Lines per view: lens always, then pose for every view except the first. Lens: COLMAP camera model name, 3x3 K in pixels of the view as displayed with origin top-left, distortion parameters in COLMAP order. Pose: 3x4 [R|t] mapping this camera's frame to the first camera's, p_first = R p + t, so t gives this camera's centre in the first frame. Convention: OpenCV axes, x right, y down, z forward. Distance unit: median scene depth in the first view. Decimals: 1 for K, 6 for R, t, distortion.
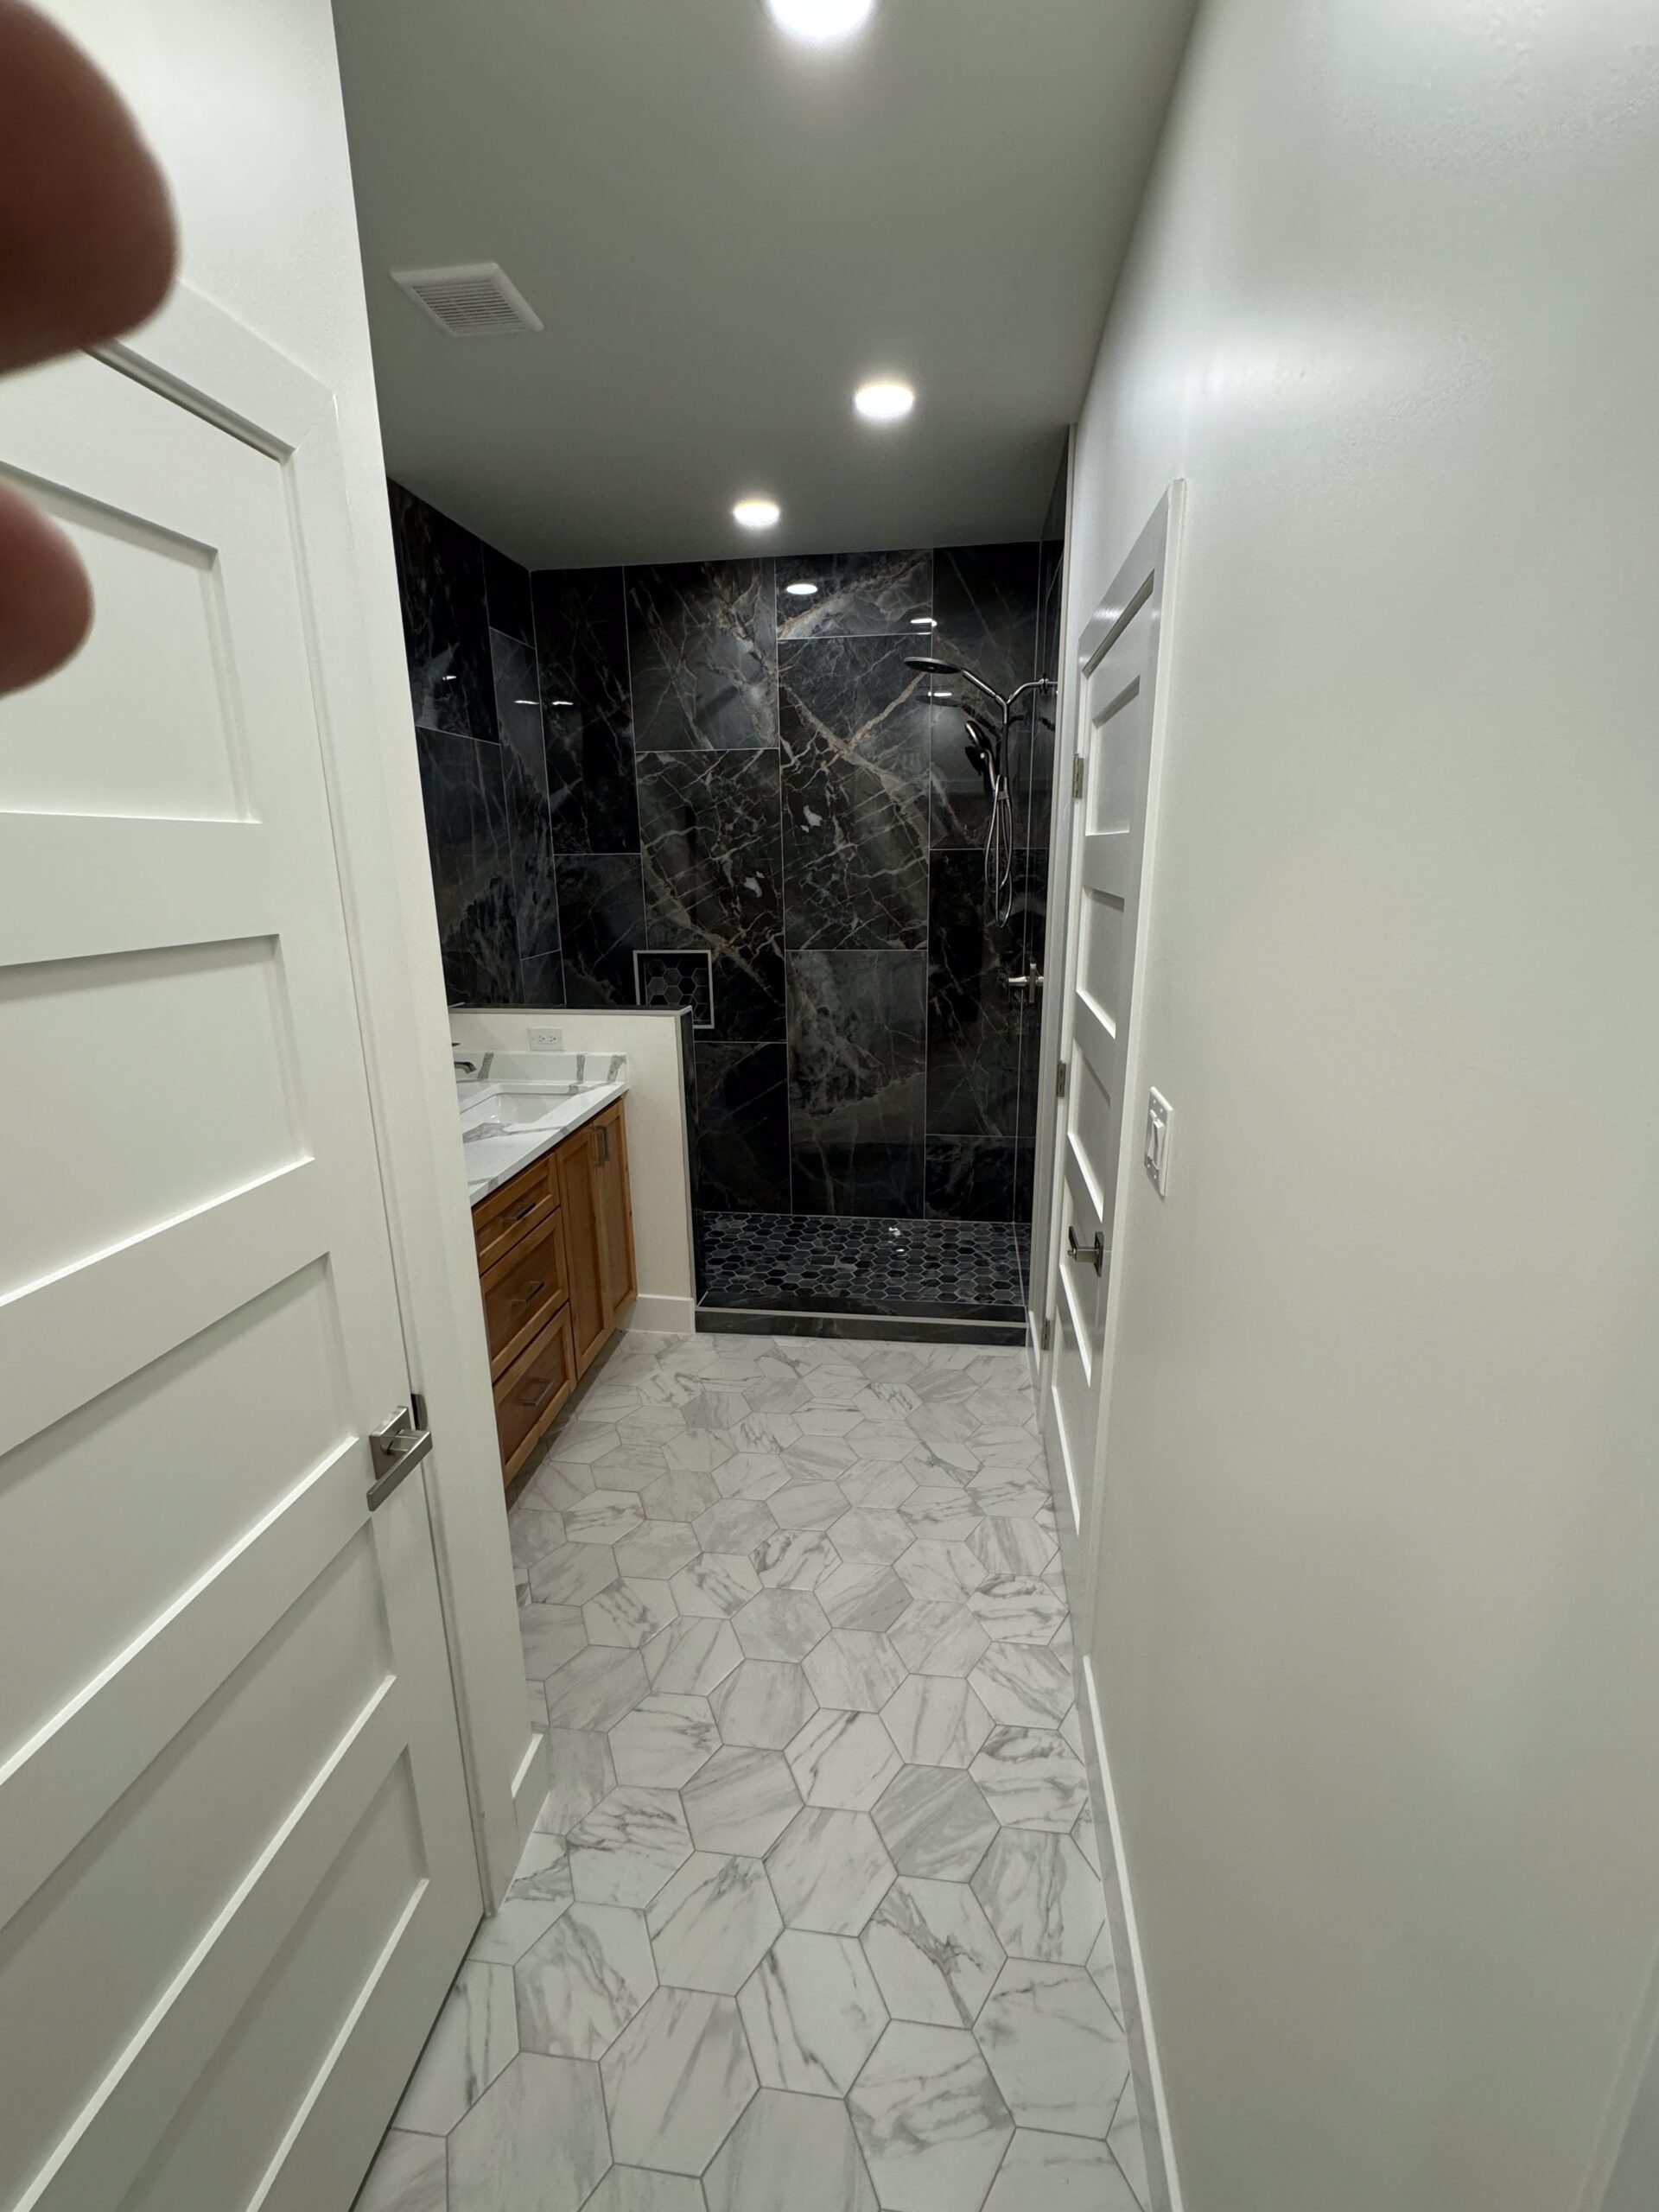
lens RADIAL K [[937.3, 0, 832.1], [0, 937.3, 1105.8], [0, 0, 1]] dist [0.000884, -0.000818]
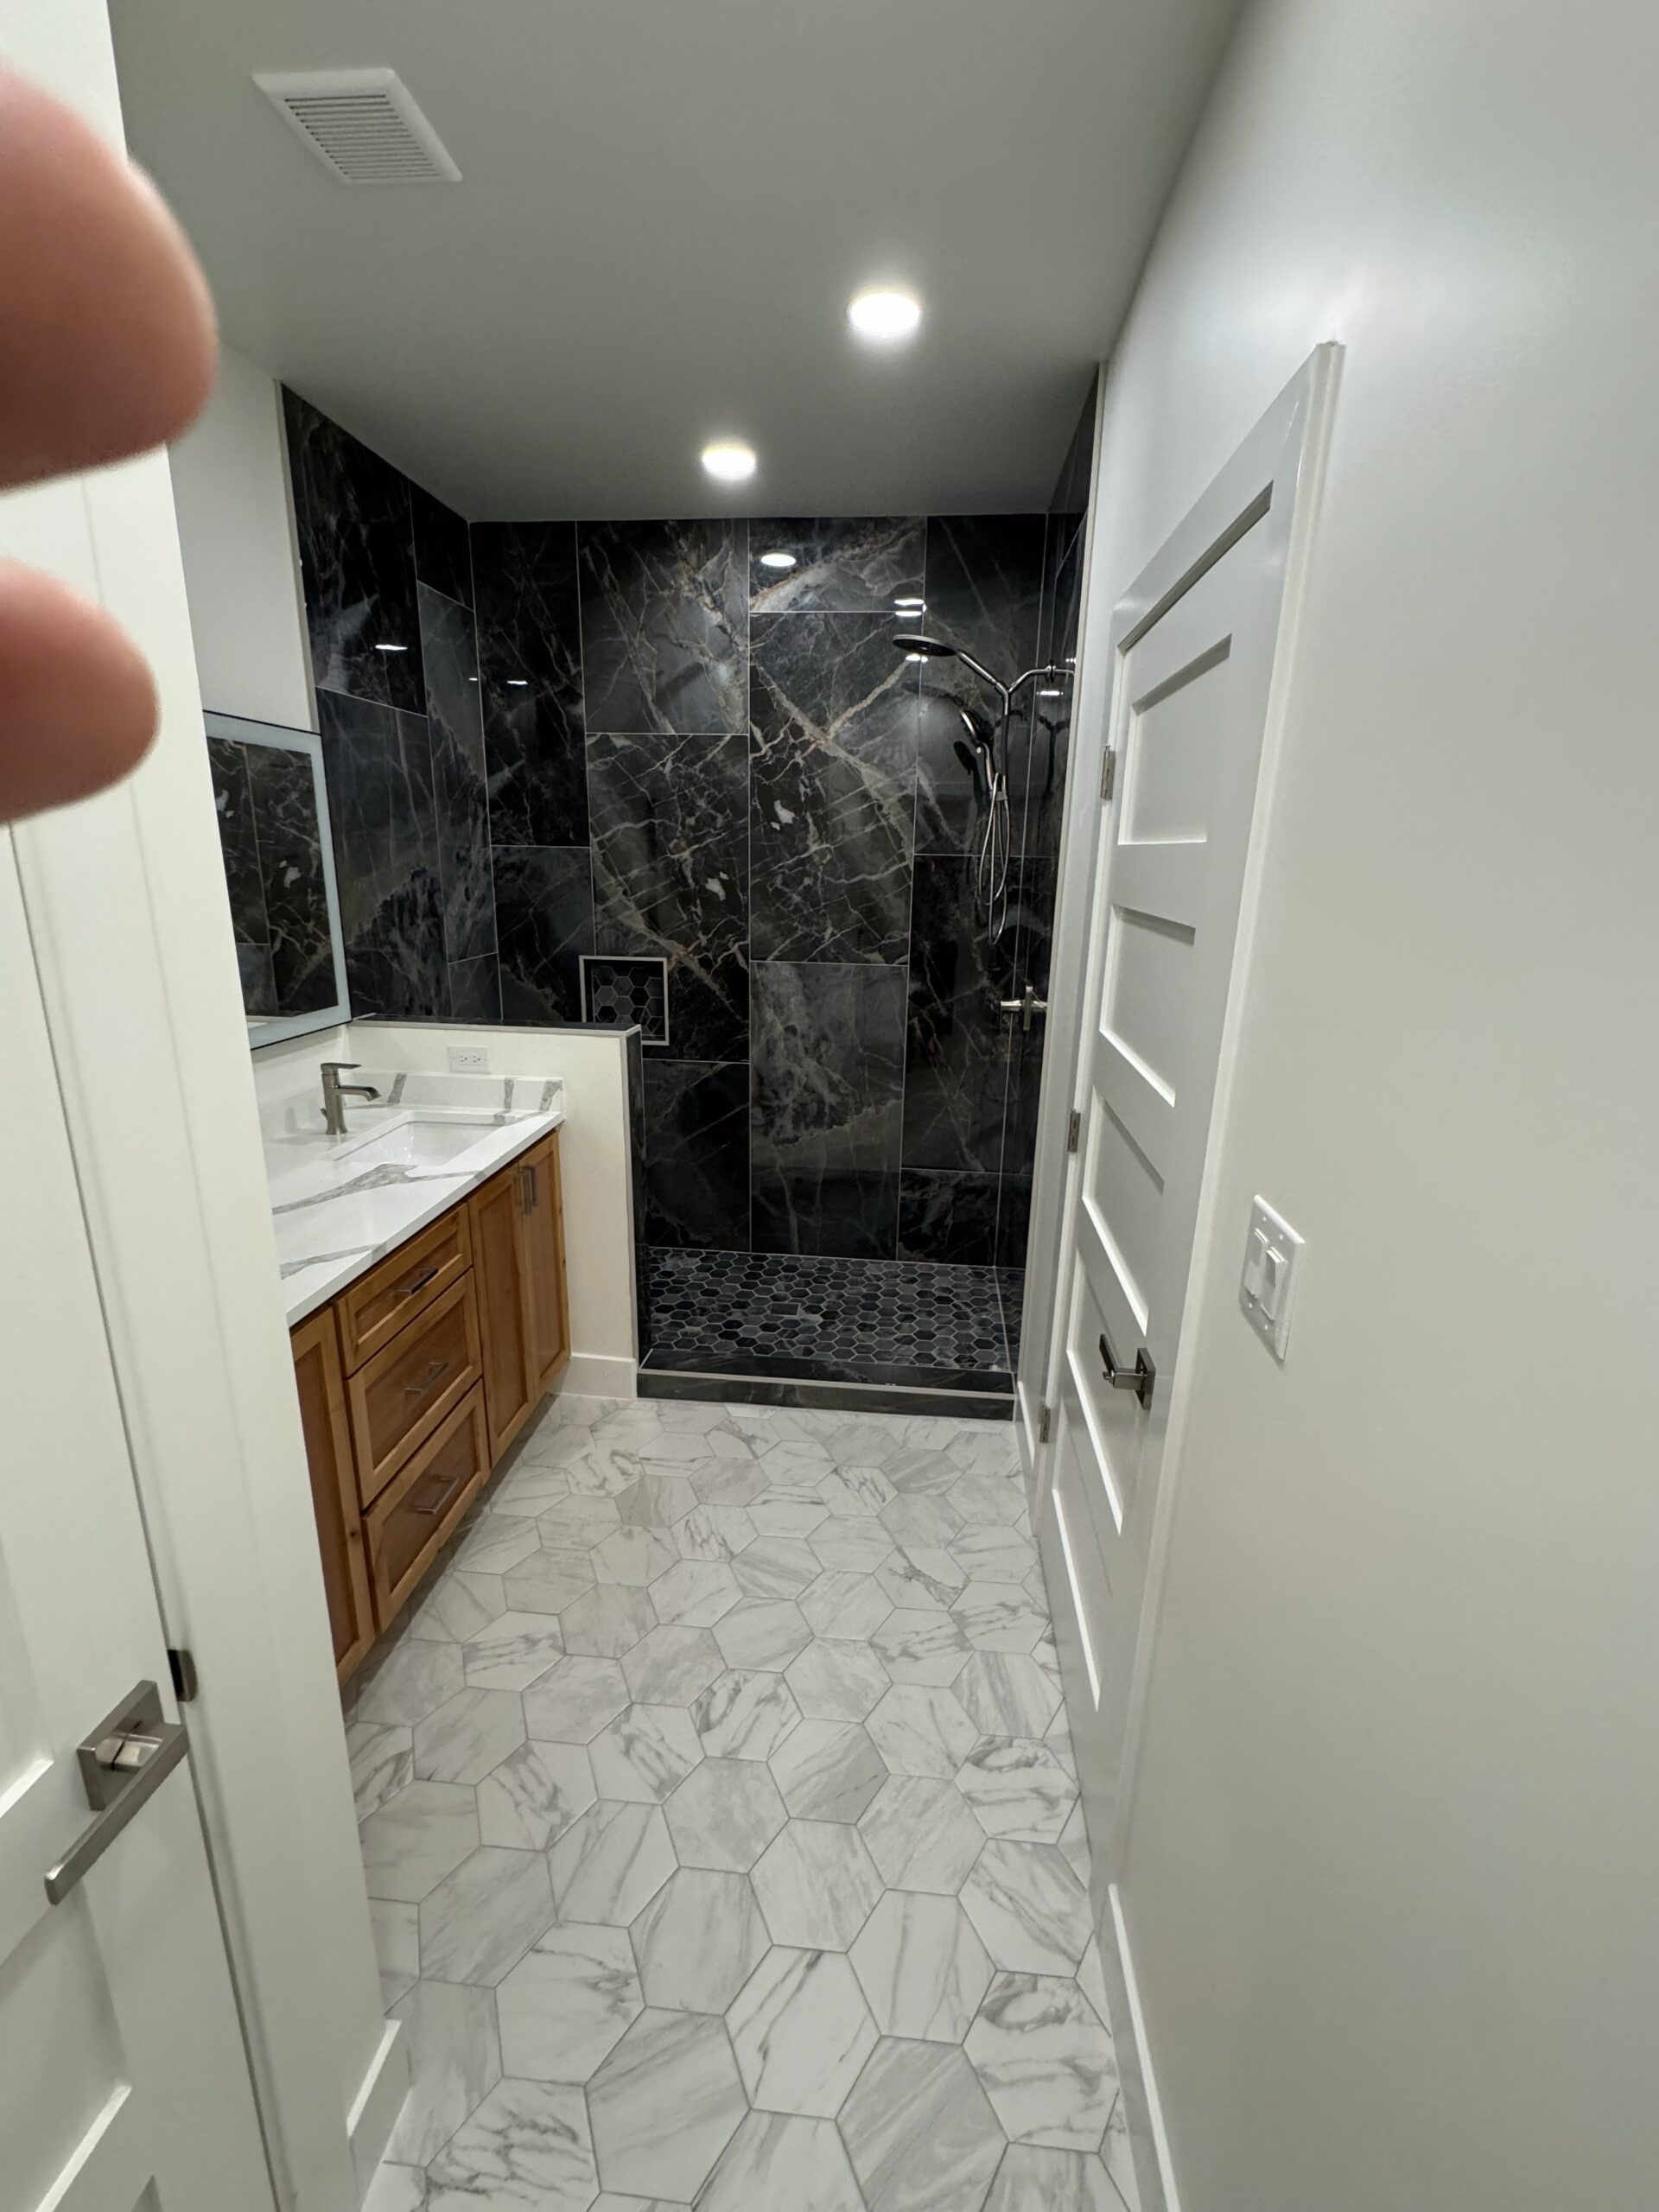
lens RADIAL K [[937.3, 0, 831.4], [0, 937.3, 1105.8], [0, 0, 1]] dist [0.000884, -0.000818]
pose [[0.998911, 0.023108, 0.040538, -0.008171], [-0.023066, 0.999733, -0.001504, -0.040683], [-0.040562, 0.000567, 0.999177, 0.148005]]
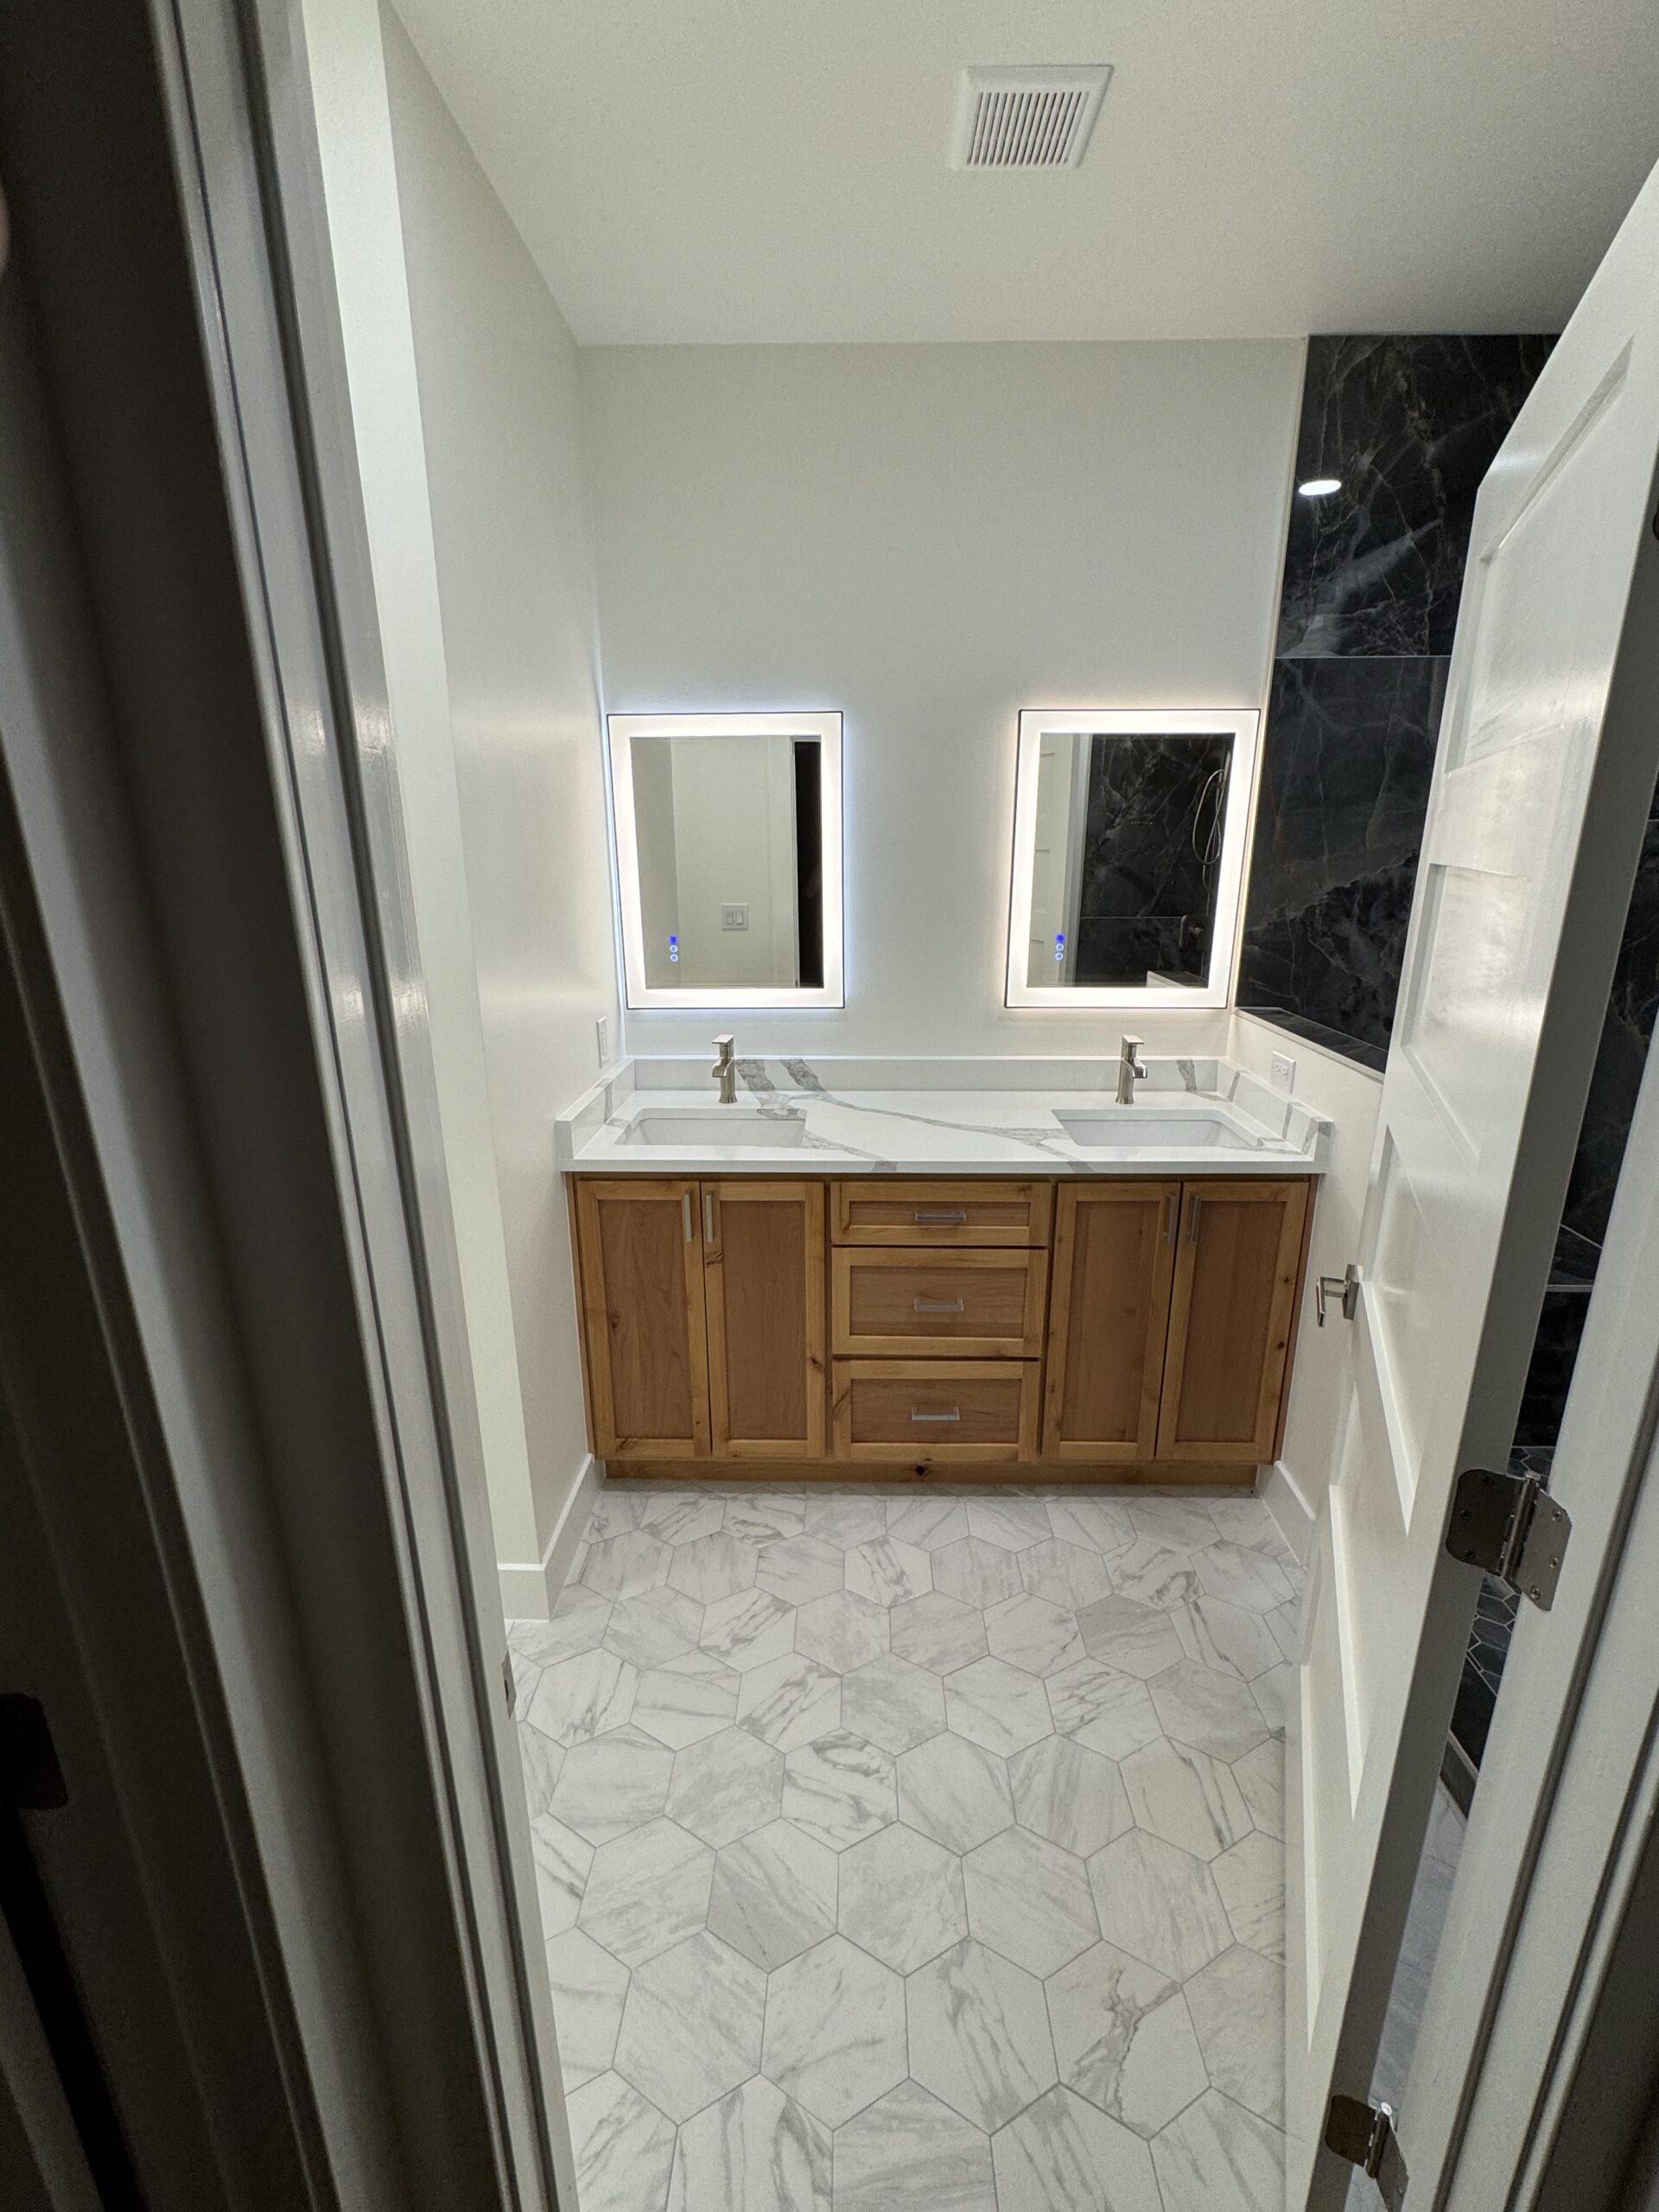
lens RADIAL K [[937.3, 0, 835.6], [0, 937.3, 1106.1], [0, 0, 1]] dist [0.000884, -0.000818]
pose [[0.100734, 0.277135, -0.955536, 0.426457], [-0.256604, 0.935165, 0.244175, -0.157391], [0.961253, 0.220597, 0.165317, 0.635643]]
